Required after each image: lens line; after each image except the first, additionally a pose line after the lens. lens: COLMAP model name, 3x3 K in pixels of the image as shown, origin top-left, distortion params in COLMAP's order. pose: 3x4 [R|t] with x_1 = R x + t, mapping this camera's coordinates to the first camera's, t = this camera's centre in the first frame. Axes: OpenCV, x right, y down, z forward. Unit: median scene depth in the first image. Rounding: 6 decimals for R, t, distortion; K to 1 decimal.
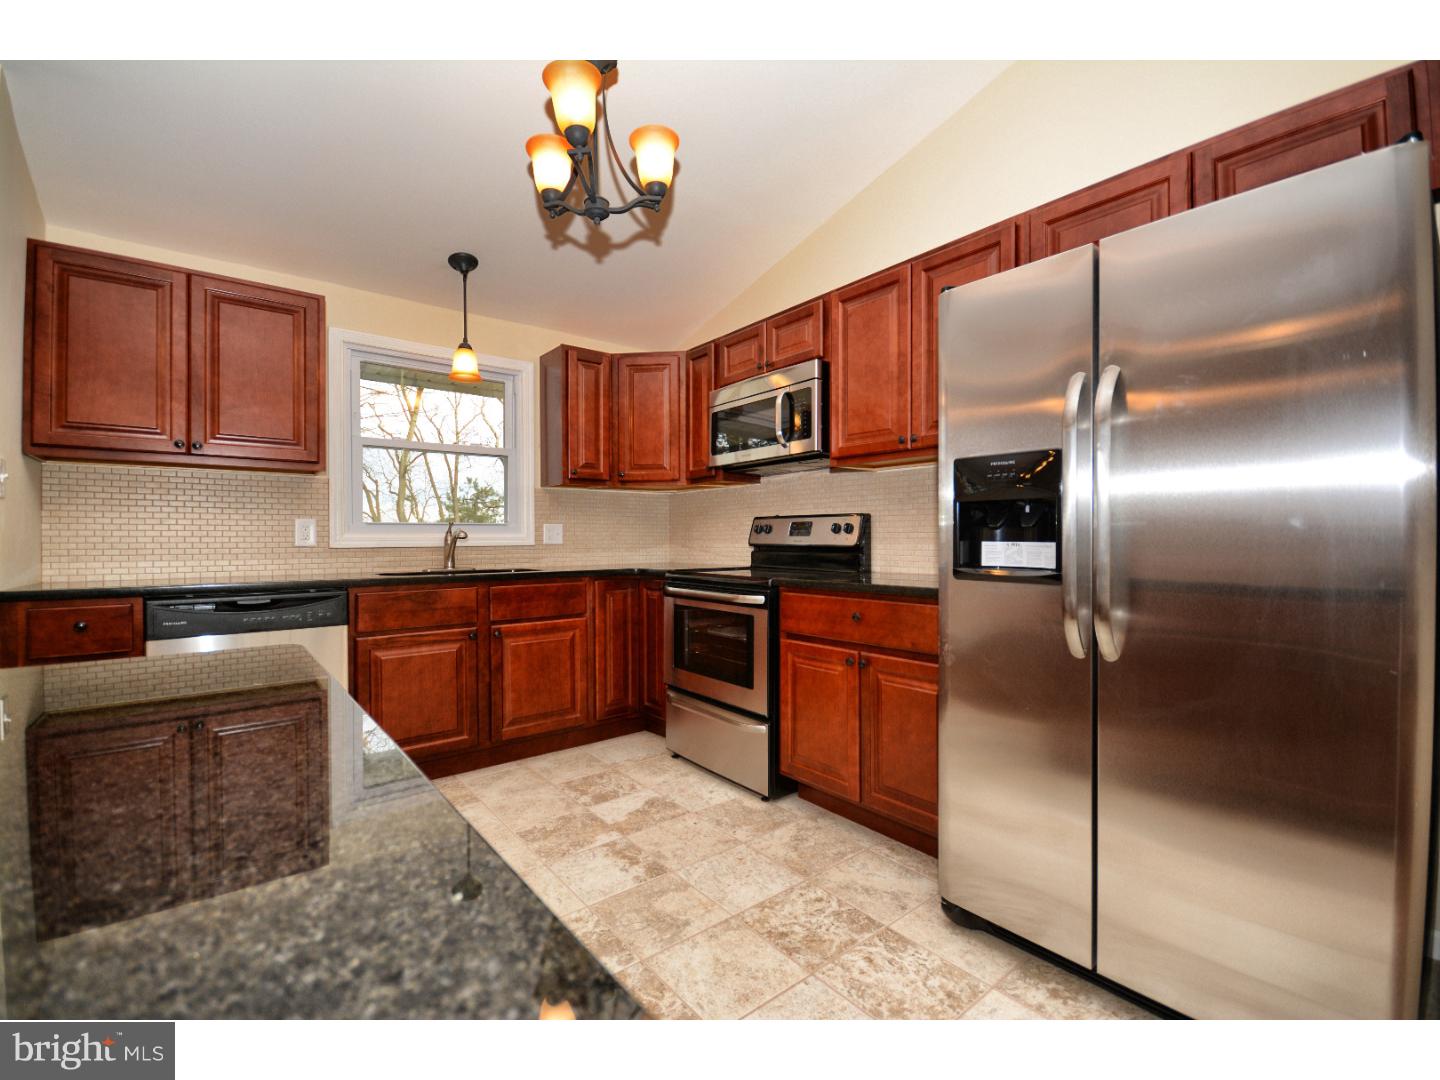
lens RADIAL K [[632.6, 0, 720.0], [0, 632.6, 540.0], [0, 0, 1]] dist [-0.000681, -0.000425]
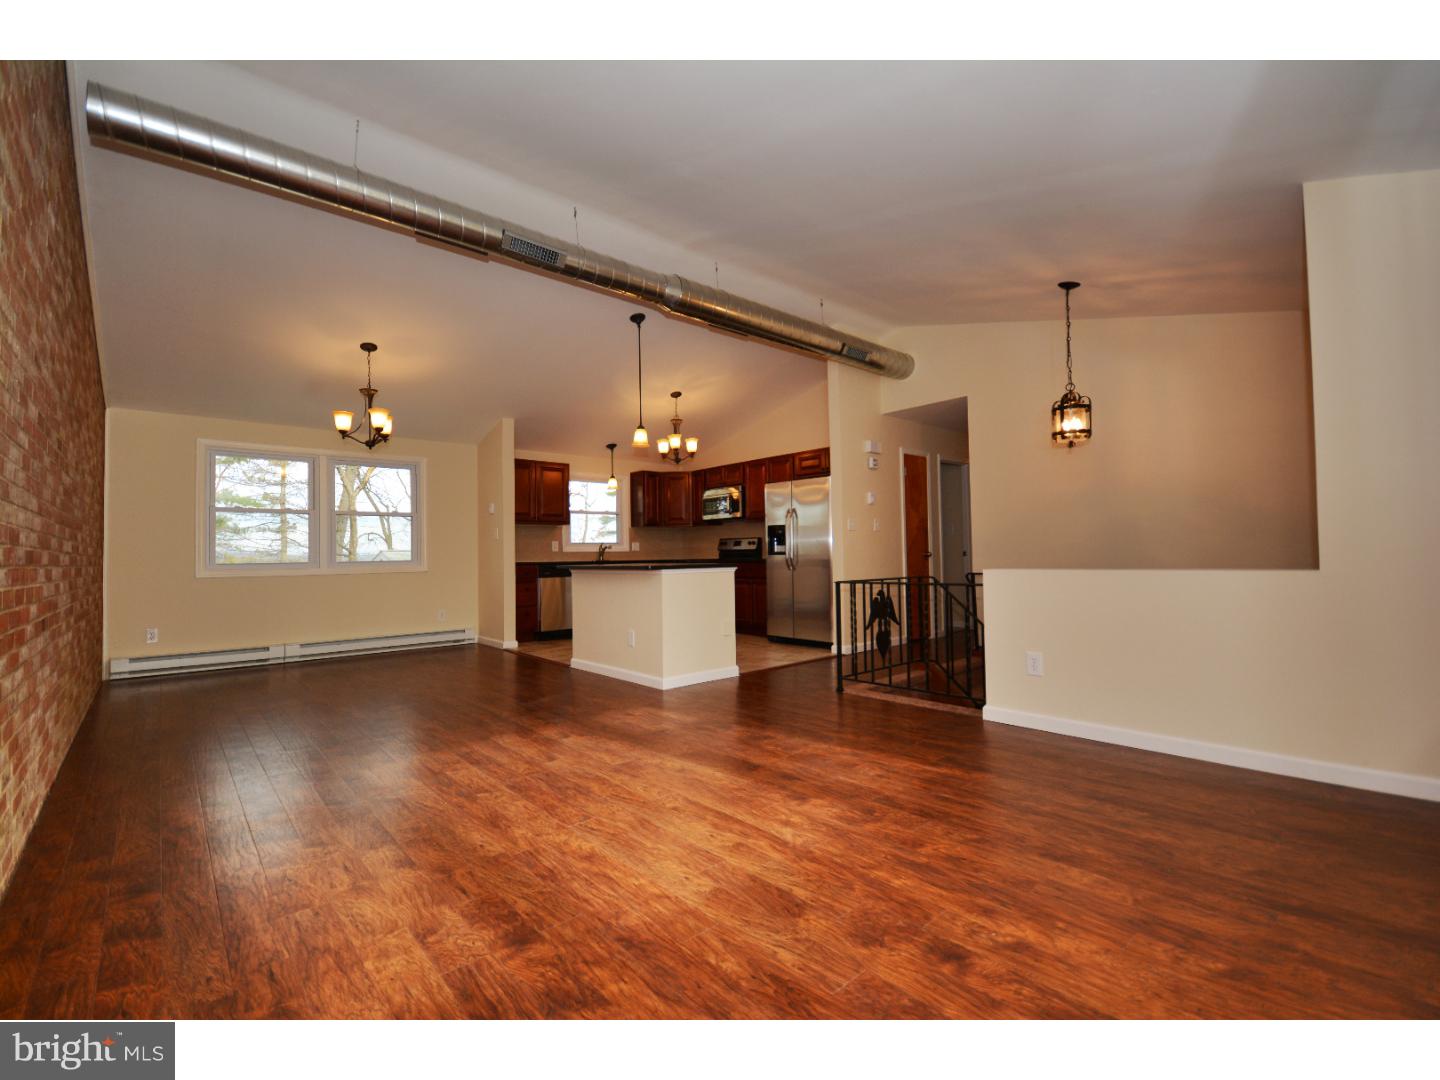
lens RADIAL K [[632.6, 0, 720.0], [0, 632.6, 540.0], [0, 0, 1]] dist [-0.000681, -0.000425]
pose [[0.998517, -0.008705, 0.053732, -0.088309], [0.010191, 0.999571, -0.027447, 0.041042], [-0.053470, 0.027954, 0.998178, -1.668546]]
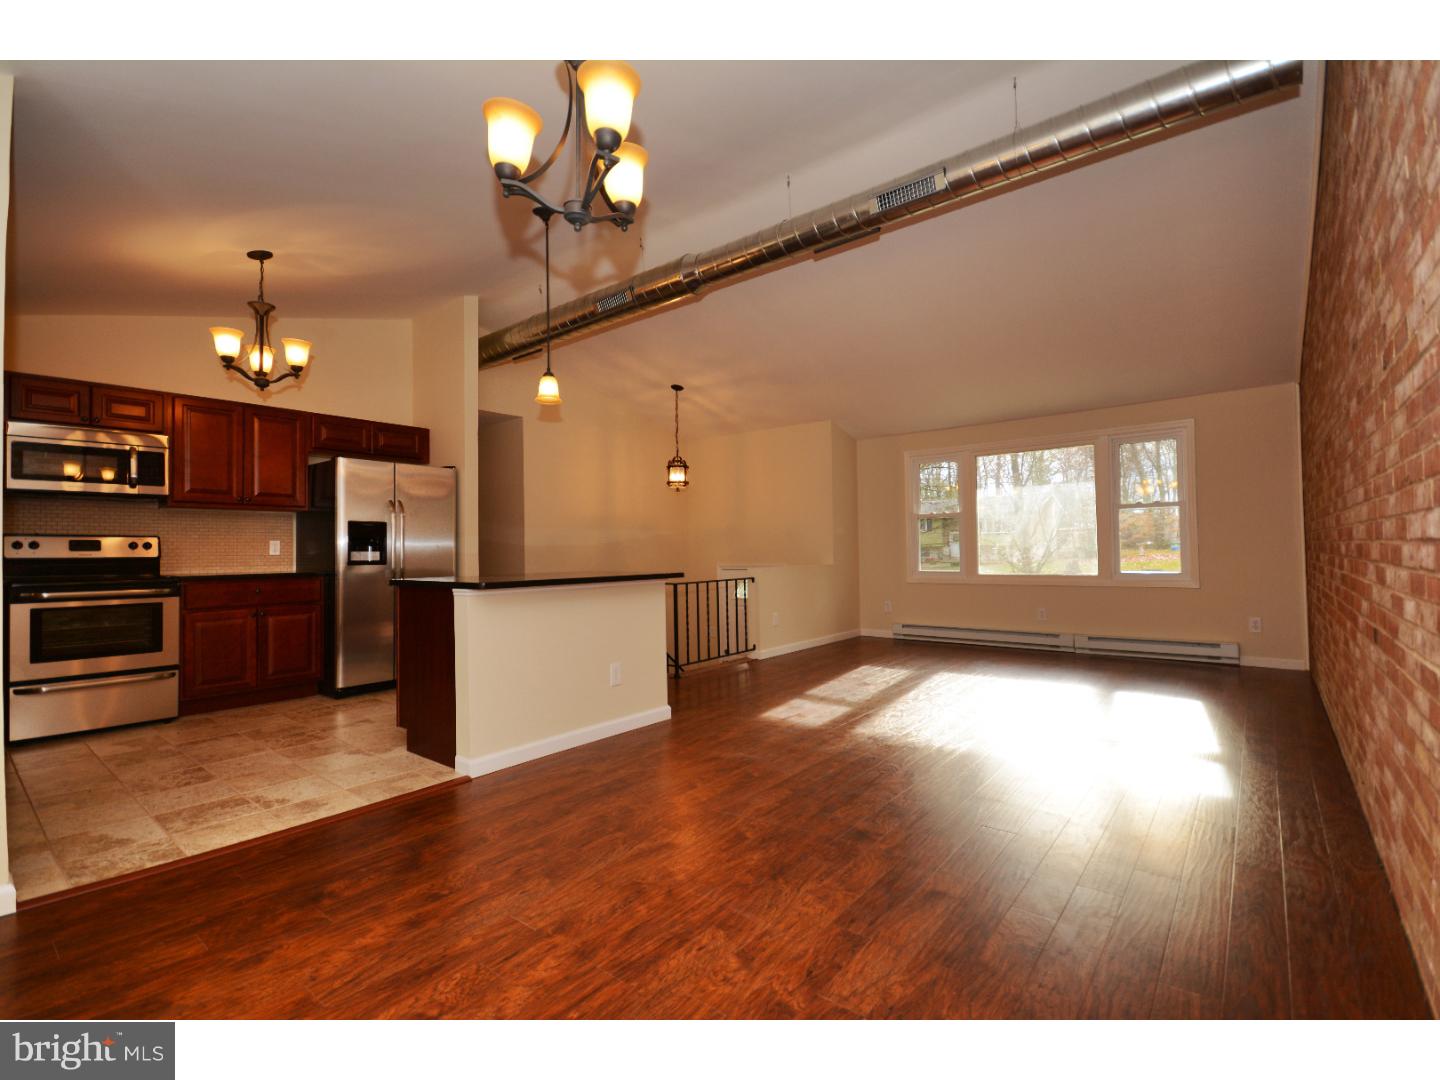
lens RADIAL K [[650.0, 0, 720.0], [0, 650.0, 540.0], [0, 0, 1]] dist [-0.000235, -0.000001]
pose [[-0.216073, 0.025025, 0.976057, -1.450121], [0.018448, 0.999598, -0.021544, 0.023593], [-0.976203, 0.013352, -0.216447, 0.023732]]
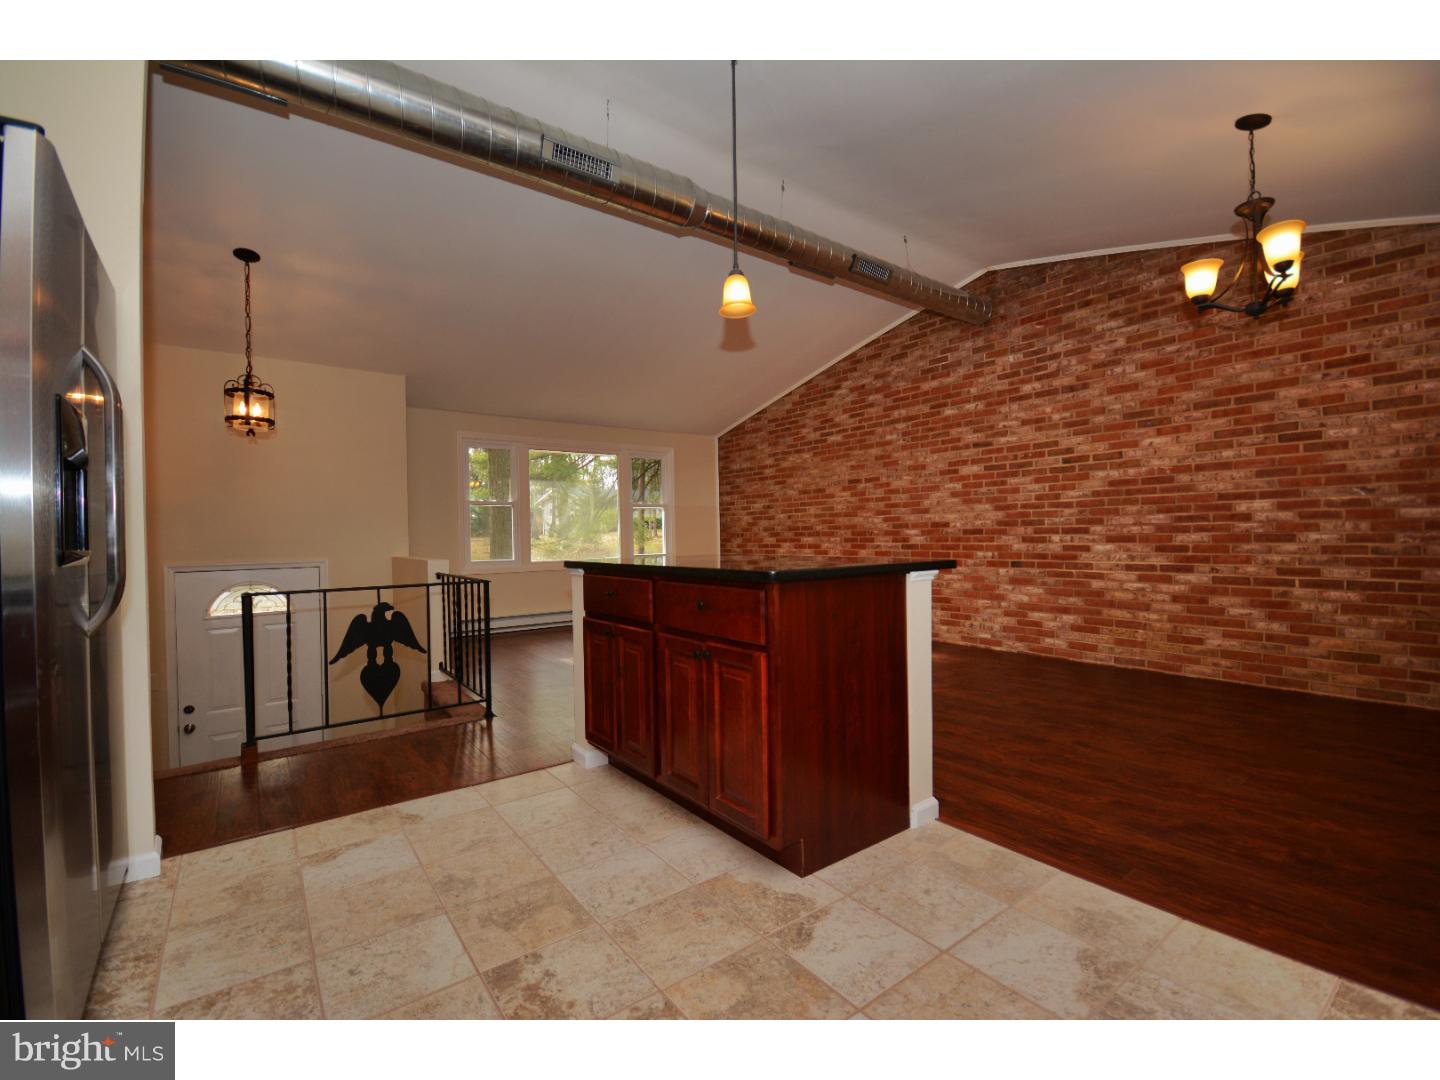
lens RADIAL K [[632.6, 0, 720.0], [0, 632.6, 540.0], [0, 0, 1]] dist [-0.000681, -0.000425]
pose [[-0.999153, 0.021701, 0.034958, -0.193077], [0.022111, 0.999691, 0.011381, 0.018187], [-0.034700, 0.012144, -0.999324, 0.915154]]
